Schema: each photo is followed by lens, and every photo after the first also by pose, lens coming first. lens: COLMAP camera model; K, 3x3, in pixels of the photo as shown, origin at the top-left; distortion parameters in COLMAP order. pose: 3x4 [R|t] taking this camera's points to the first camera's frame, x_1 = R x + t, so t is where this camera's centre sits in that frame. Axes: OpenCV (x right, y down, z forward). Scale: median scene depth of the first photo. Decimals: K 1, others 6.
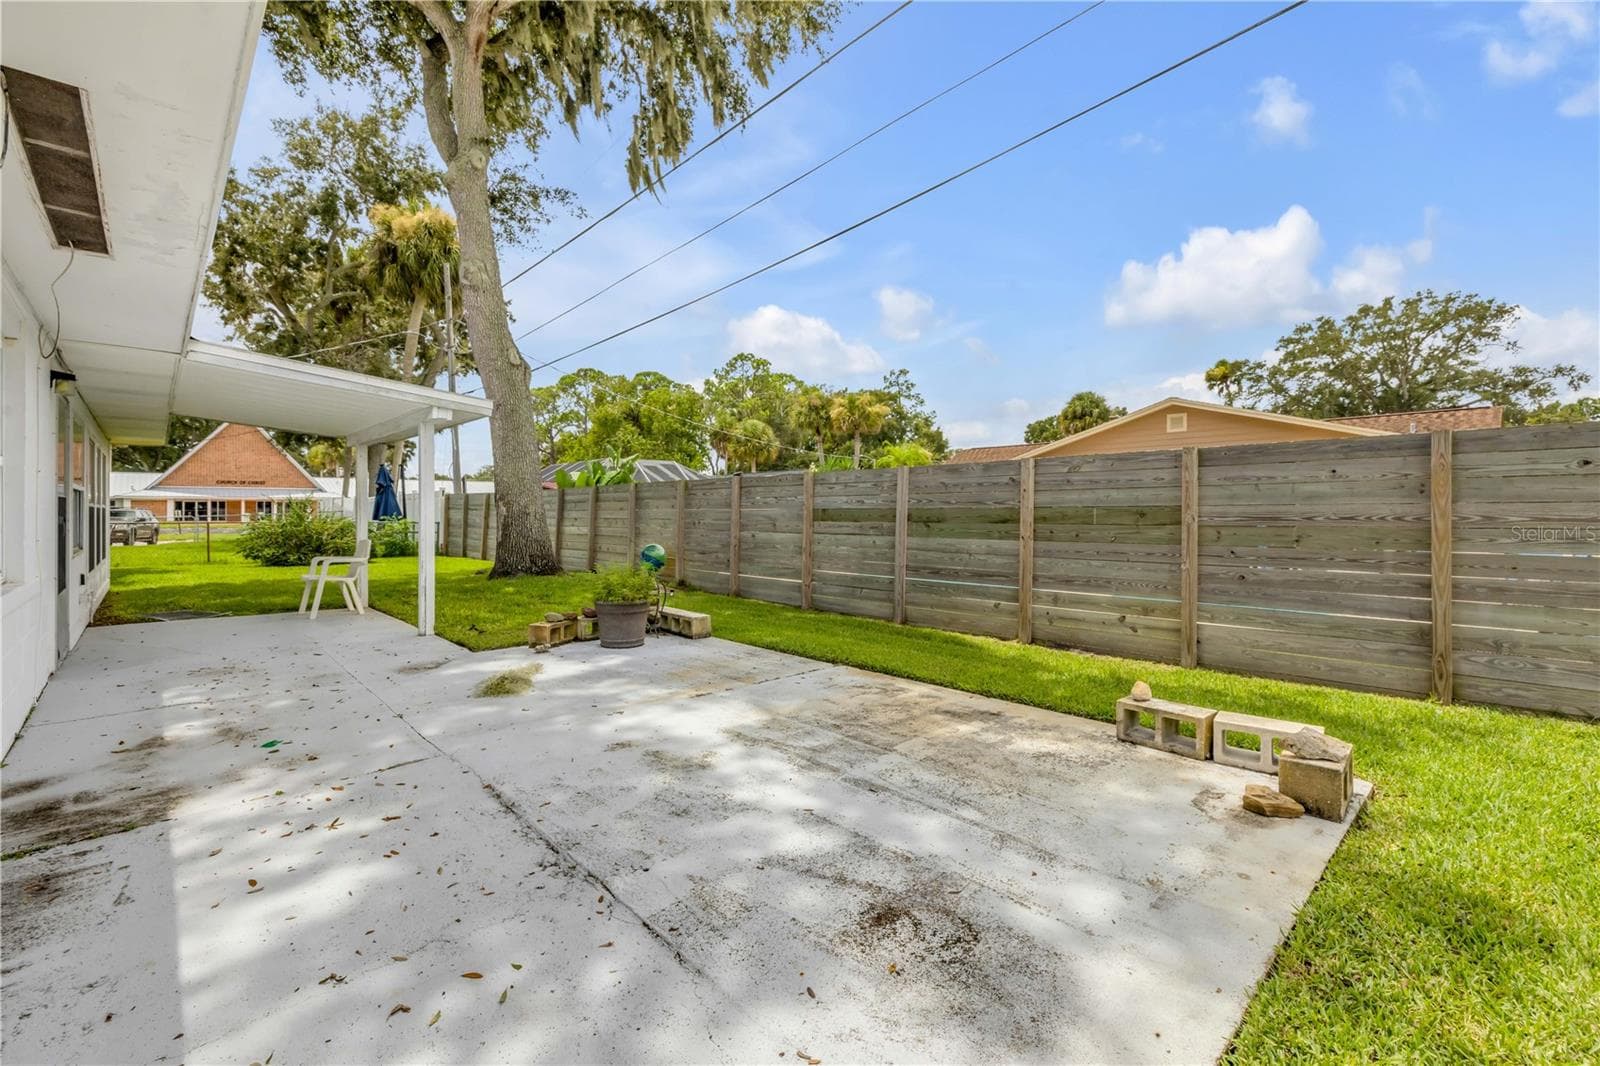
lens RADIAL K [[687.9, 0, 792.0], [0, 687.9, 515.0], [0, 0, 1]] dist [-0.001844, -0.000135]
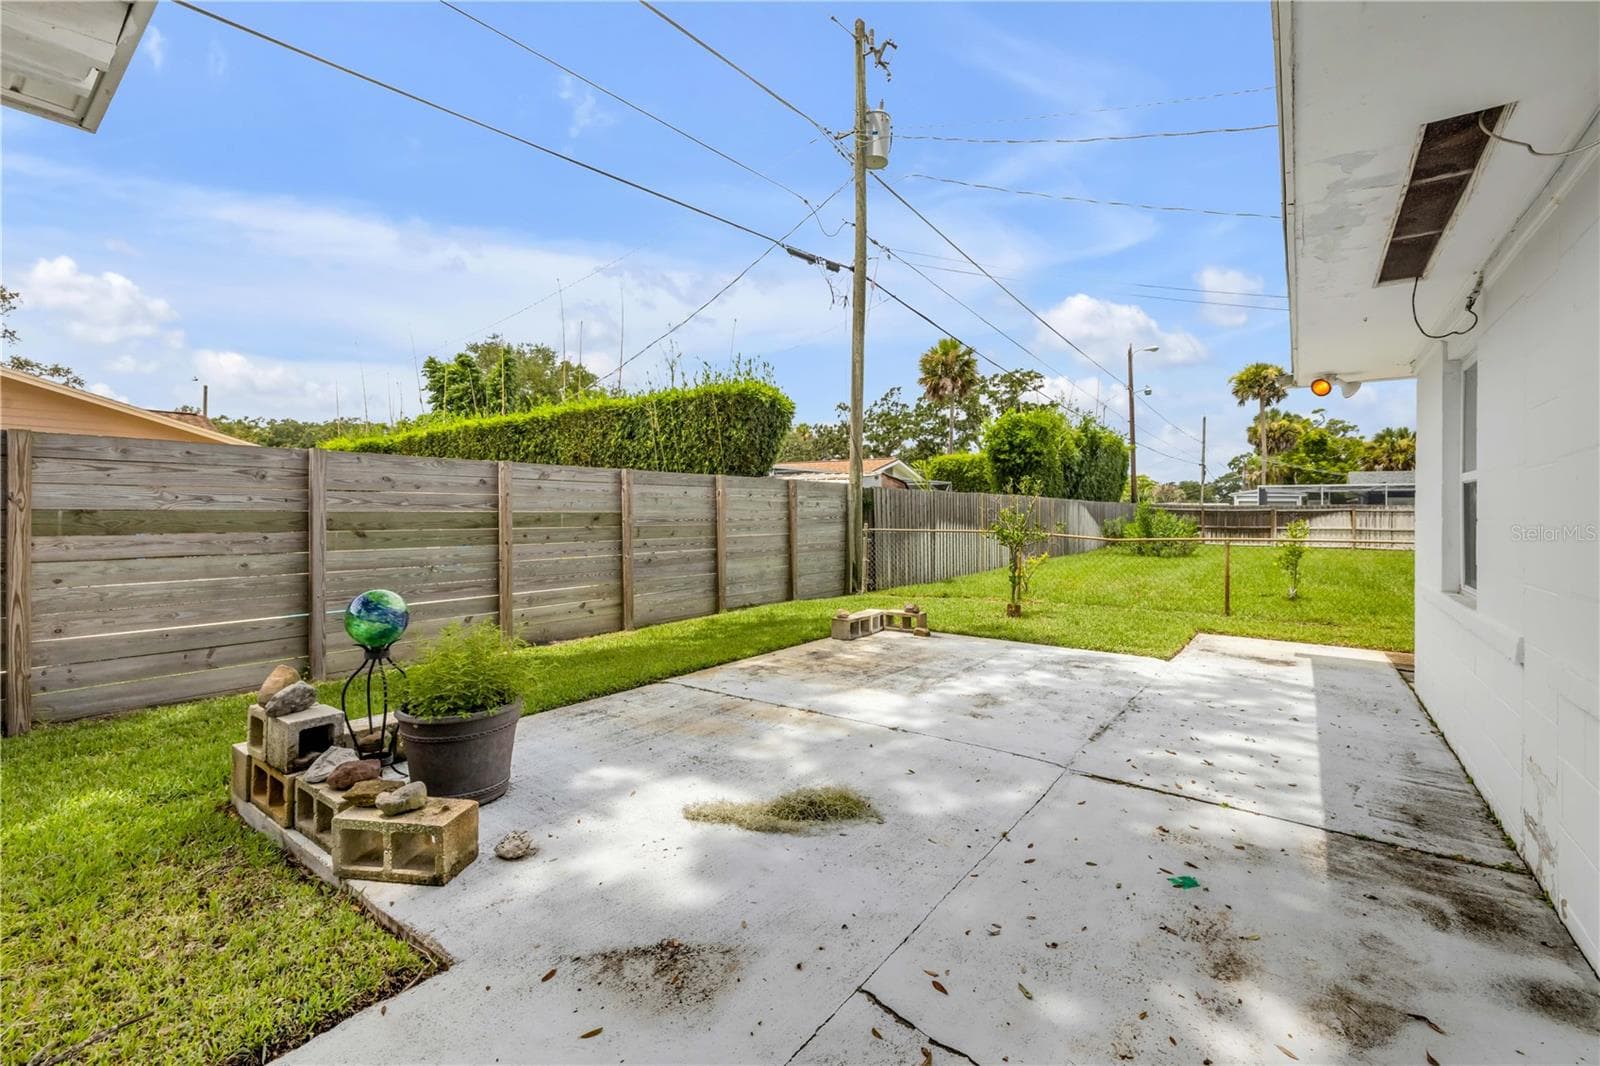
lens RADIAL K [[687.9, 0, 792.0], [0, 687.9, 515.0], [0, 0, 1]] dist [-0.001844, -0.000135]
pose [[-0.180970, -0.006307, 0.983468, -0.703259], [-0.002053, 0.999980, 0.006035, -0.013027], [-0.983486, -0.000927, -0.180979, 0.783958]]
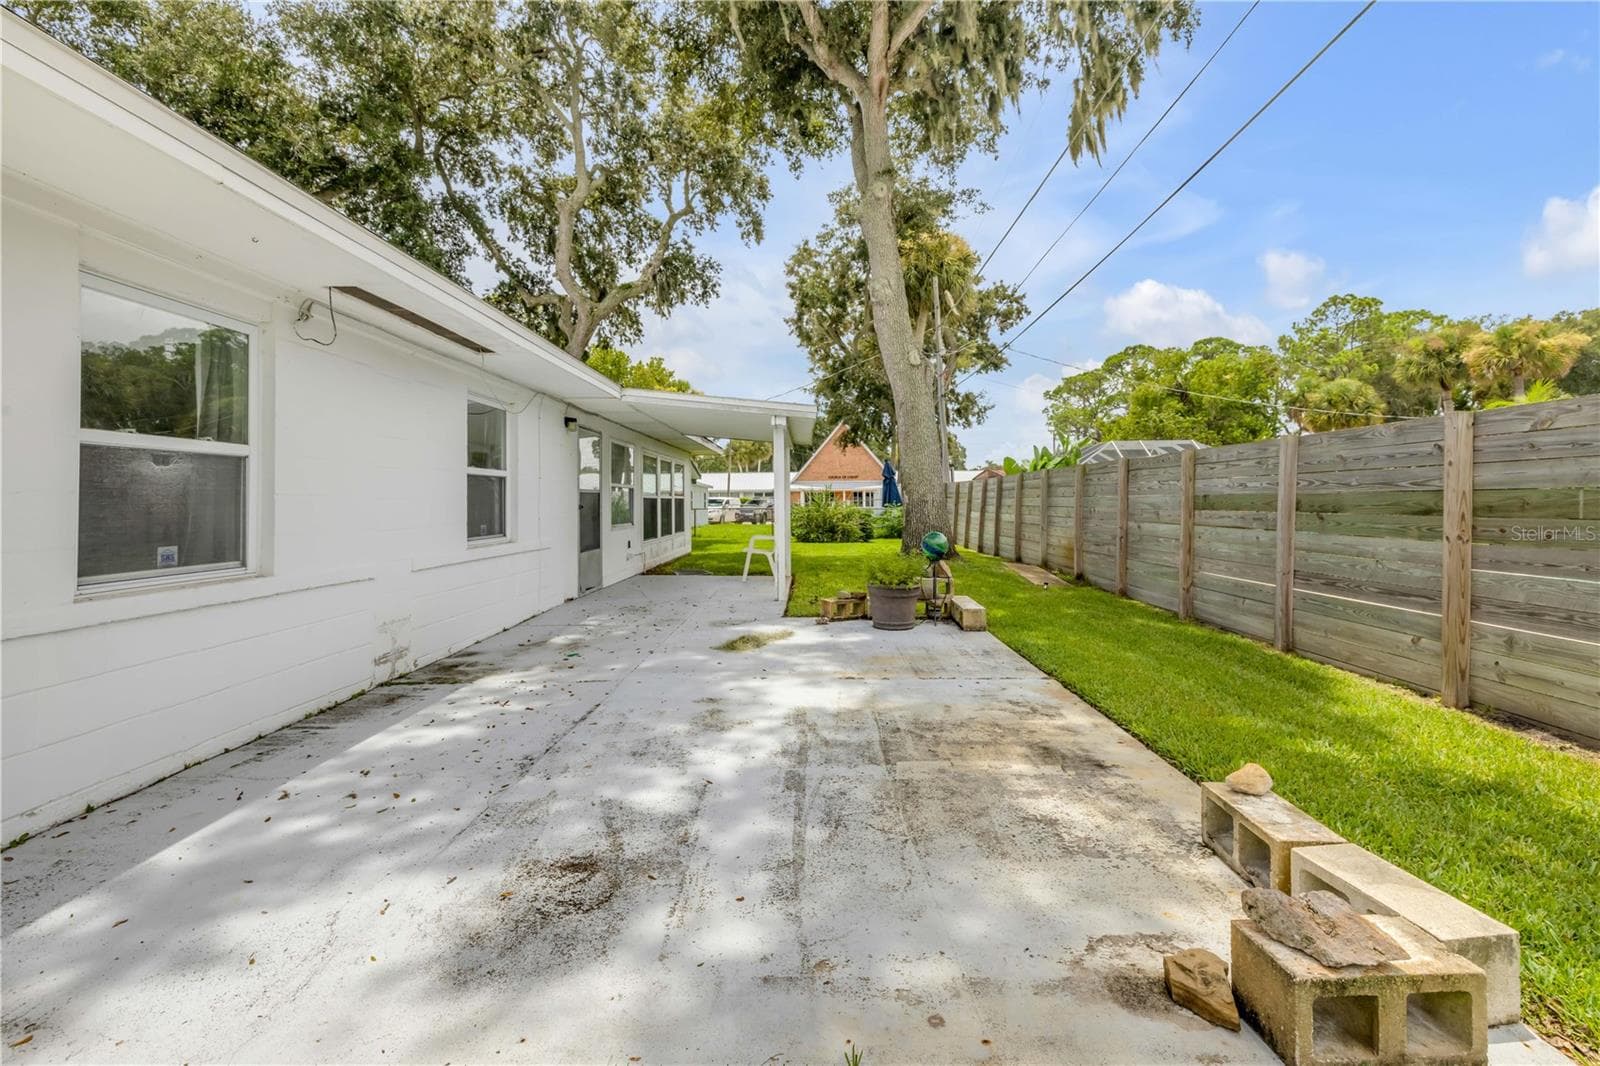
lens RADIAL K [[688.2, 0, 797.3], [0, 688.2, 496.9], [0, 0, 1]] dist [-0.001507, -0.000063]
pose [[0.721373, -0.007288, -0.692508, 0.344185], [0.002110, 0.999963, -0.008326, -0.000990], [0.692543, 0.004545, 0.721362, 0.129784]]
